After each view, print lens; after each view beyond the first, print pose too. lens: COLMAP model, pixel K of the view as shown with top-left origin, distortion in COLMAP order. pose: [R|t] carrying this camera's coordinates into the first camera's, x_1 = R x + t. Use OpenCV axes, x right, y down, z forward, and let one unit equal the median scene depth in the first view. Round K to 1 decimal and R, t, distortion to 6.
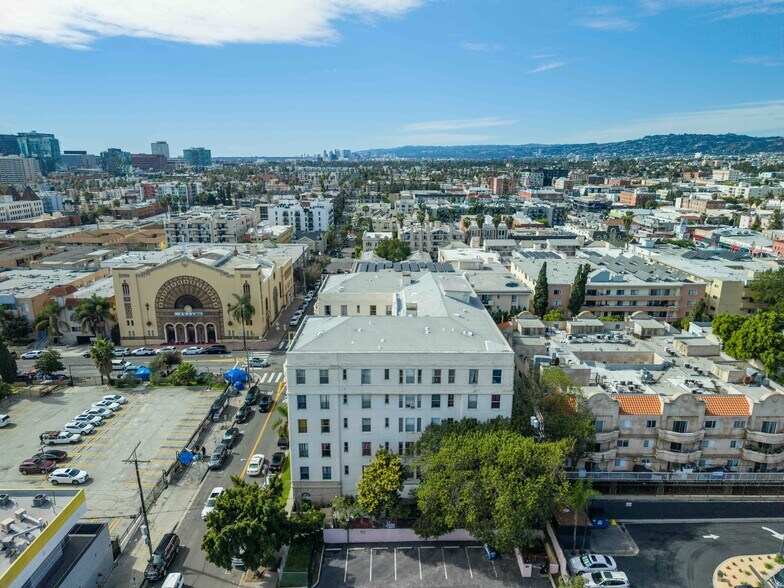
lens RADIAL K [[519.3, 0, 392.4], [0, 519.3, 291.9], [0, 0, 1]] dist [0.047020, -0.027410]
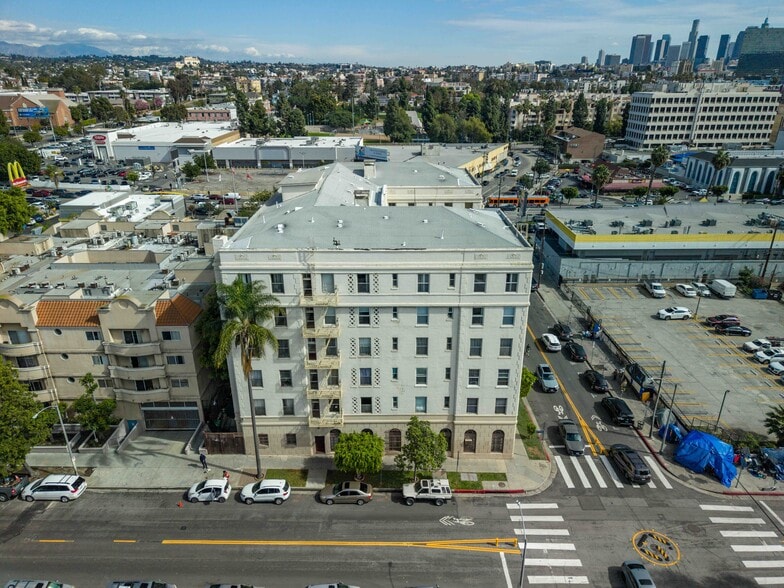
lens RADIAL K [[519.3, 0, 392.7], [0, 519.3, 292.1], [0, 0, 1]] dist [0.047020, -0.027410]
pose [[-0.999958, -0.003791, 0.008366, -0.012096], [0.002017, 0.797955, 0.602713, -0.261893], [-0.008960, 0.602705, -0.797914, 1.332685]]
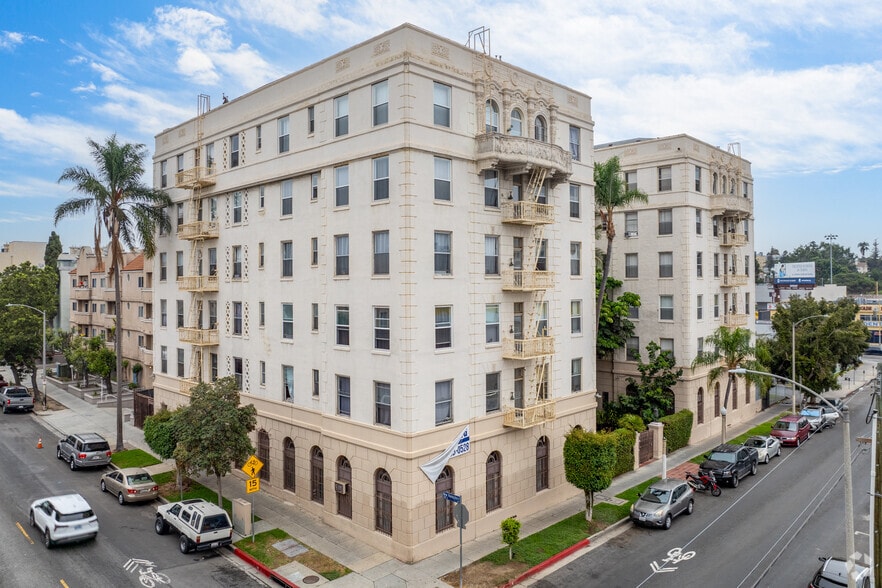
lens RADIAL K [[621.9, 0, 442.5], [0, 621.9, 288.1], [0, 0, 1]] dist [-0.039058, 0.007037]
pose [[-0.706081, -0.000358, 0.708131, -0.304540], [0.183833, 0.965622, 0.183790, 0.026786], [-0.683853, 0.259949, -0.681742, 1.152474]]
